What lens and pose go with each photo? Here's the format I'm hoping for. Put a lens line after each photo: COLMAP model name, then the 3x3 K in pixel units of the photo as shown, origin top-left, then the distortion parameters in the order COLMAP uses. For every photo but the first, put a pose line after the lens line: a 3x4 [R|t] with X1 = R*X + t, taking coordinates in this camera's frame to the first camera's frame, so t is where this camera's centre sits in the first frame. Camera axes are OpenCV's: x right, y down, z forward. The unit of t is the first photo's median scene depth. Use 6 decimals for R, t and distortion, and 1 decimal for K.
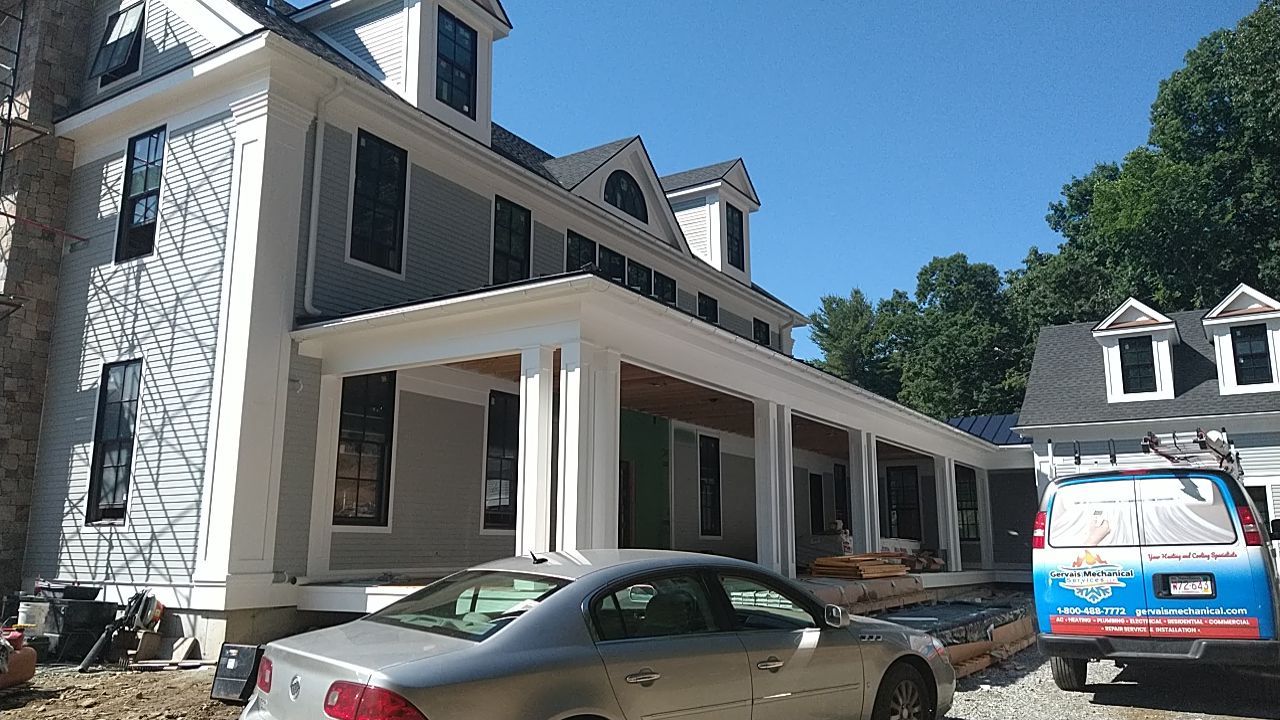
lens RADIAL K [[944.6, 0, 641.8], [0, 944.6, 361.8], [0, 0, 1]] dist [0.096028, -0.131256]
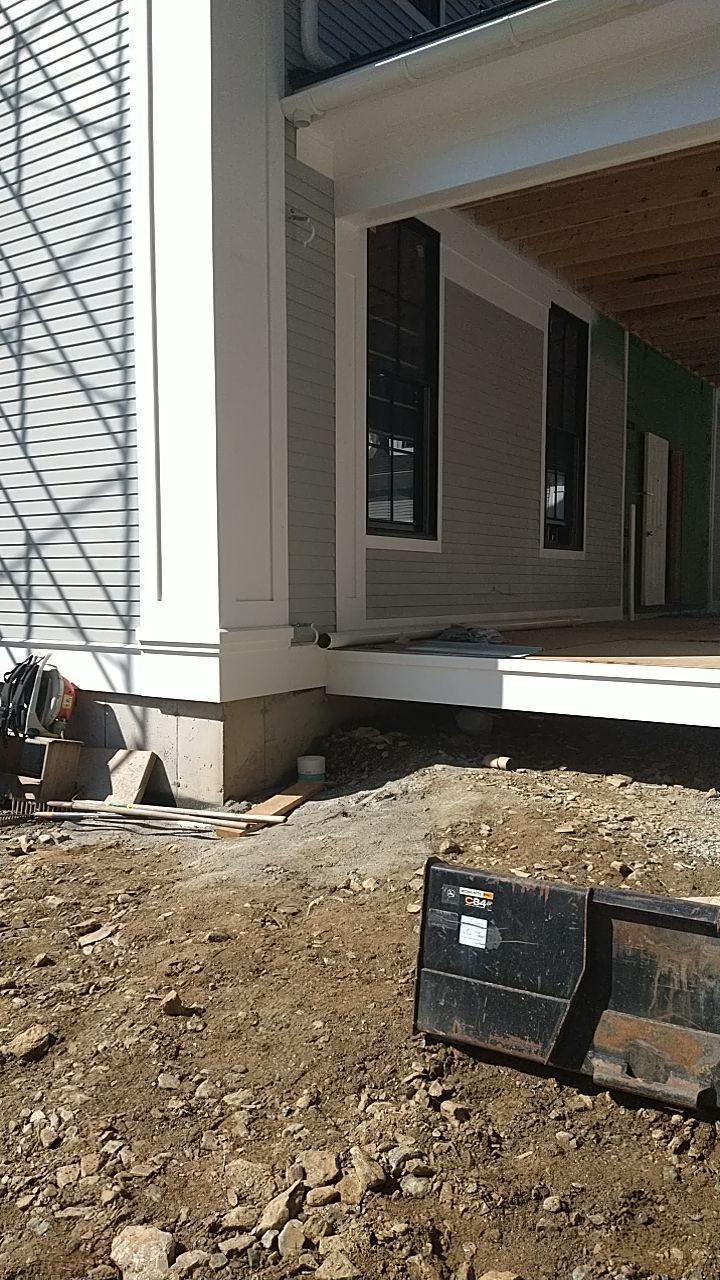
lens RADIAL K [[944.6, 0, 369.6], [0, 944.6, 640.5], [0, 0, 1]] dist [0.096028, -0.131256]
pose [[0.999637, 0.002252, -0.026854, -0.281934], [0.004572, 0.967879, 0.251375, 0.090152], [0.026557, -0.251407, 0.967517, 0.450289]]
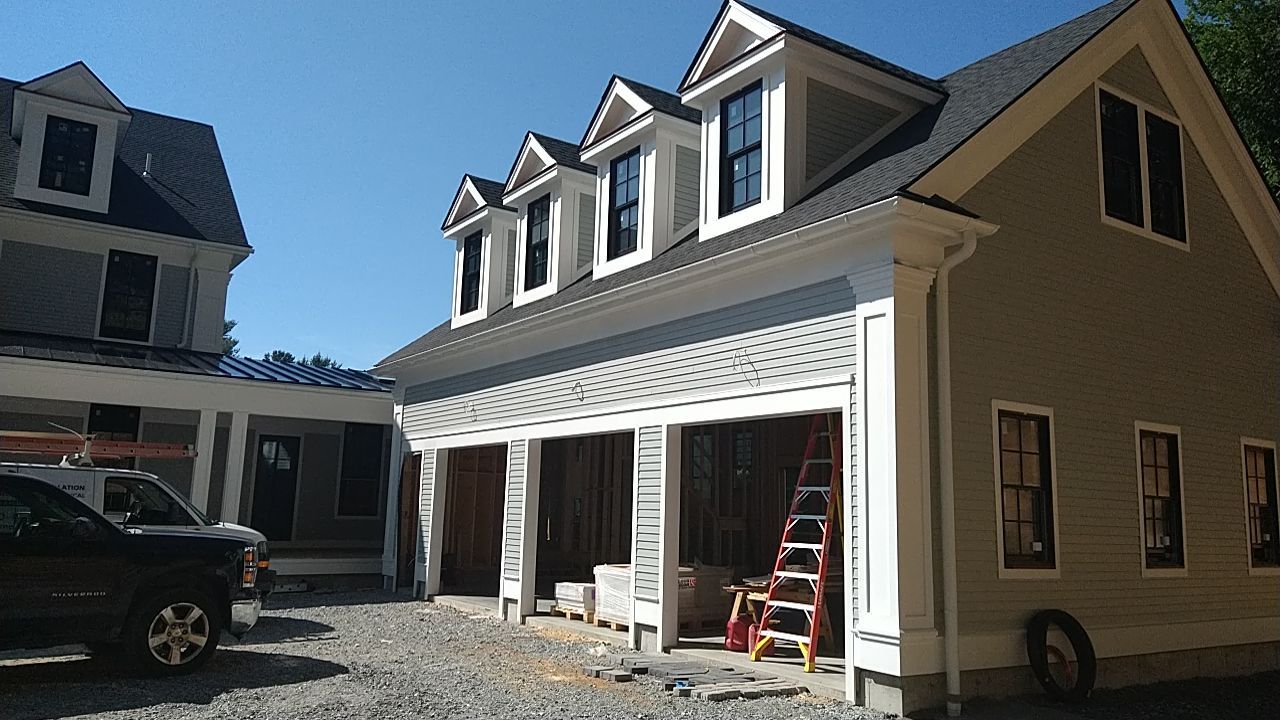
lens RADIAL K [[944.6, 0, 644.0], [0, 944.6, 361.0], [0, 0, 1]] dist [0.096028, -0.131256]
pose [[0.918808, -0.039506, -0.392723, 1.565674], [0.051339, 0.998488, 0.019668, 0.104570], [0.391352, -0.038233, 0.919447, 0.716308]]
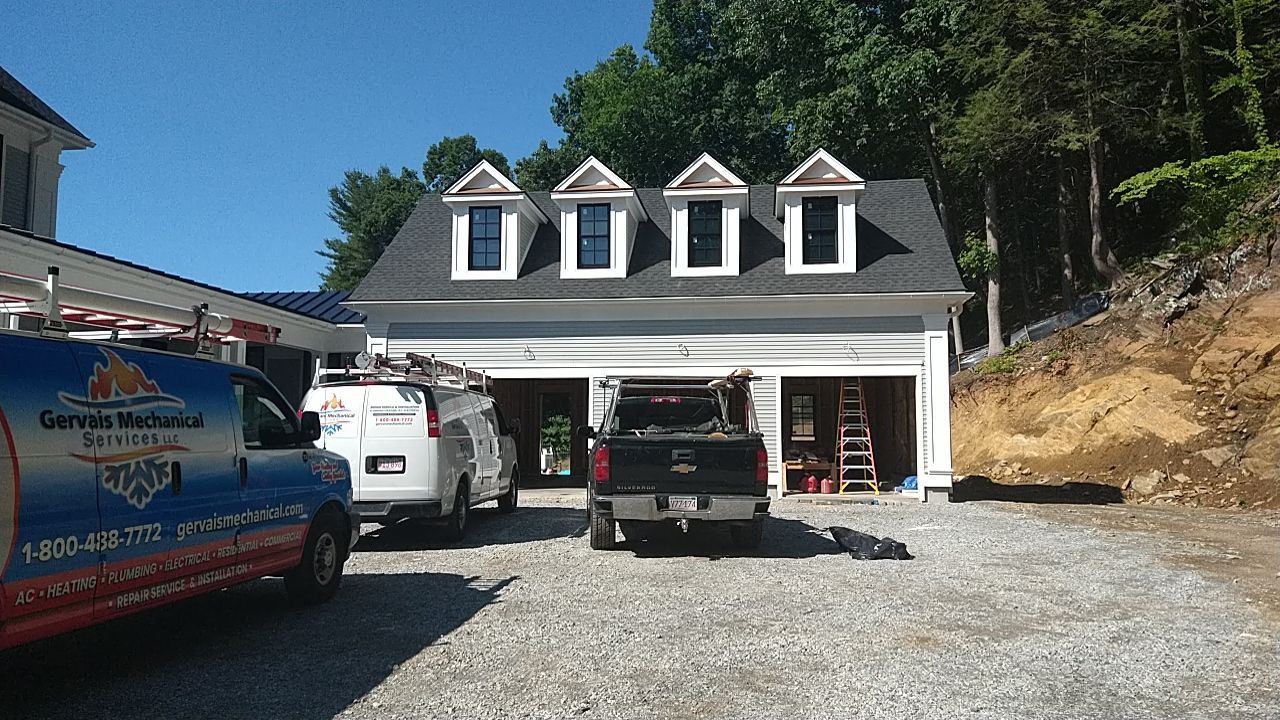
lens RADIAL K [[944.6, 0, 648.5], [0, 944.6, 366.3], [0, 0, 1]] dist [0.096028, -0.131256]
pose [[0.900162, 0.034558, 0.434183, 0.449872], [-0.084410, 0.991790, 0.096061, 0.037561], [-0.427299, -0.123120, 0.895688, 0.241005]]
